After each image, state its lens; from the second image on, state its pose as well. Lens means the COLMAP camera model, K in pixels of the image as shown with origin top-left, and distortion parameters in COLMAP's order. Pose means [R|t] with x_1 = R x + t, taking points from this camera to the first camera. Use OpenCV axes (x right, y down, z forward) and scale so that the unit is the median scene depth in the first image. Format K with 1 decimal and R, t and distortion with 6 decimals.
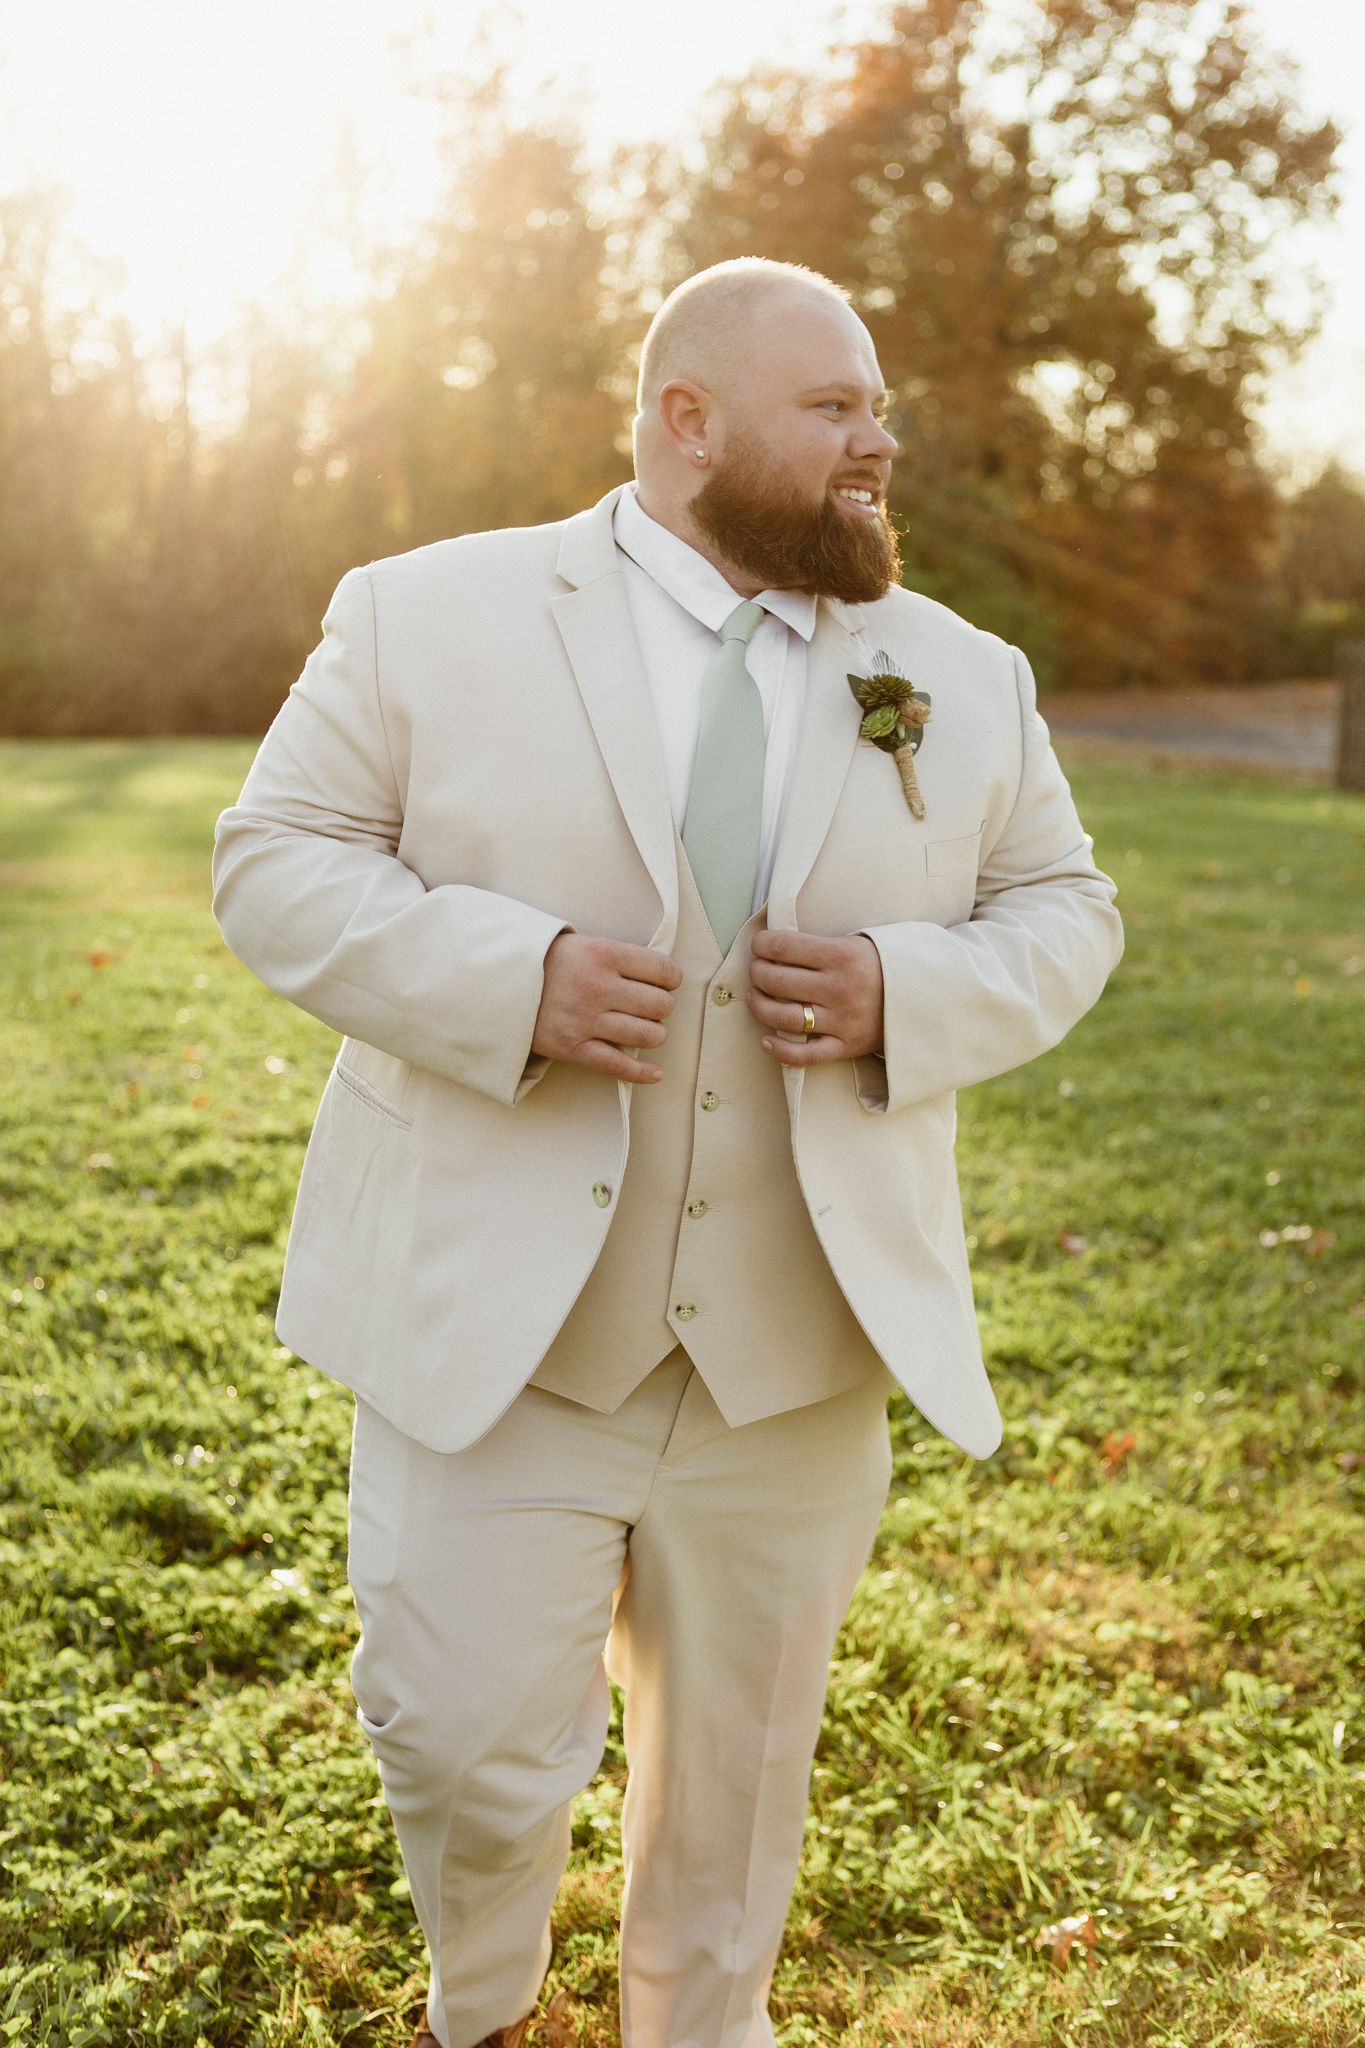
lens RADIAL K [[2562.5, 0, 682.5], [0, 2562.5, 1024.0], [0, 0, 1]] dist [-0.028540, -0.068337]
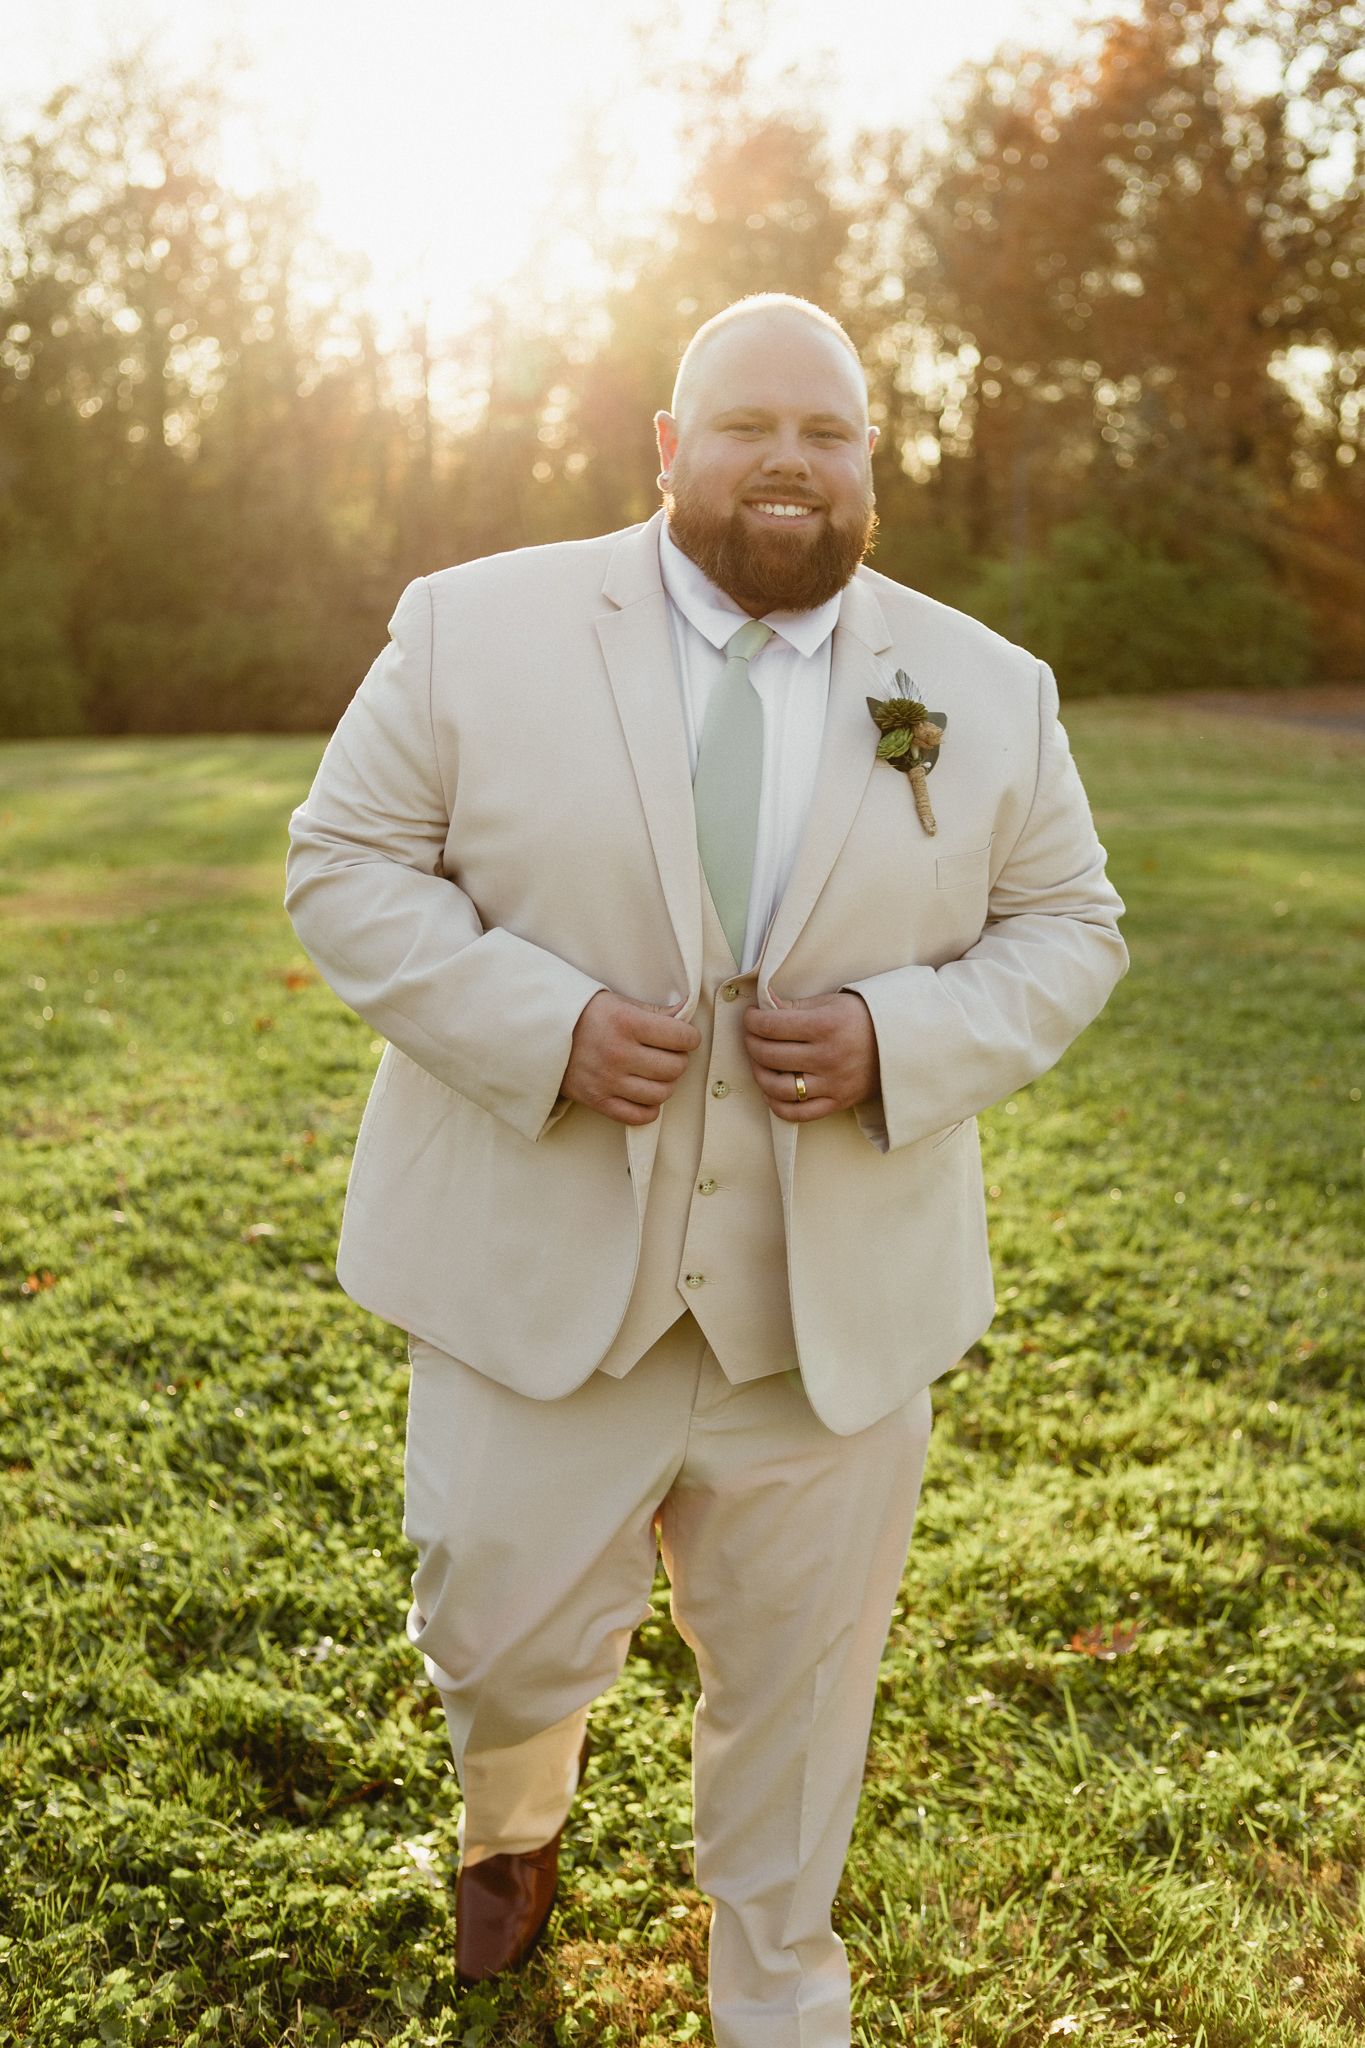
lens RADIAL K [[2529.6, 0, 682.5], [0, 2529.6, 1024.0], [0, 0, 1]] dist [-0.004976, -0.026283]
pose [[0.995723, 0.010355, -0.091805, -0.004154], [-0.009931, 0.999938, 0.005080, -0.025778], [0.091852, -0.004147, 0.995764, 0.160516]]
